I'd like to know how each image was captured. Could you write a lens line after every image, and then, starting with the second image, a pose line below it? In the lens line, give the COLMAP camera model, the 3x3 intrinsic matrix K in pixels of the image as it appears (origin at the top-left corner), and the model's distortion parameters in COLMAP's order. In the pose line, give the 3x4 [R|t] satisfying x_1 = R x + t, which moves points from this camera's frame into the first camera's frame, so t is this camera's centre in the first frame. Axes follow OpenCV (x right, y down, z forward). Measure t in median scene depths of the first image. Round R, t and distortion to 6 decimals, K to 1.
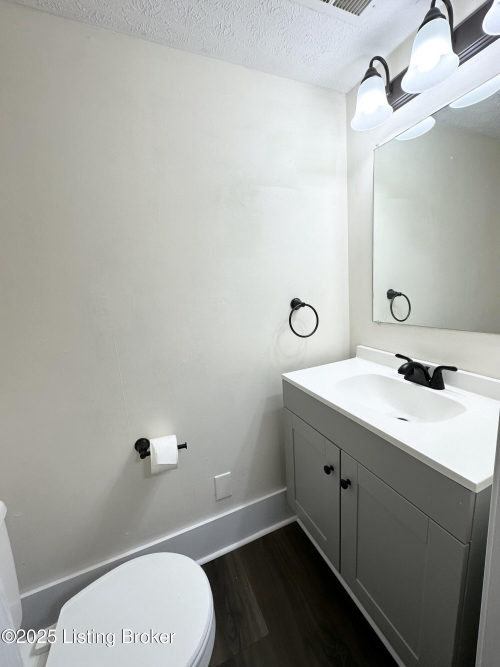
lens RADIAL K [[267.2, 0, 247.9], [0, 267.2, 331.6], [0, 0, 1]] dist [0.001081, -0.000033]
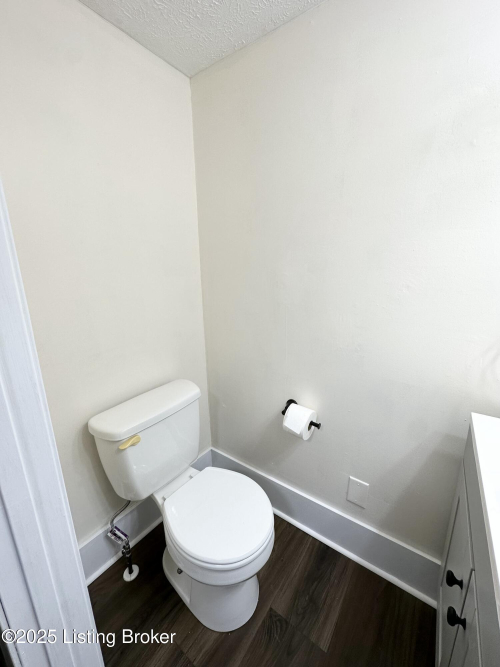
lens RADIAL K [[264.3, 0, 250.0], [0, 264.3, 333.5], [0, 0, 1]] dist [-0.000122, -0.000264]
pose [[0.526909, 0.257872, -0.809857, 0.334741], [-0.165221, 0.965761, 0.200019, -0.068626], [0.833708, 0.028414, 0.551474, 0.203881]]
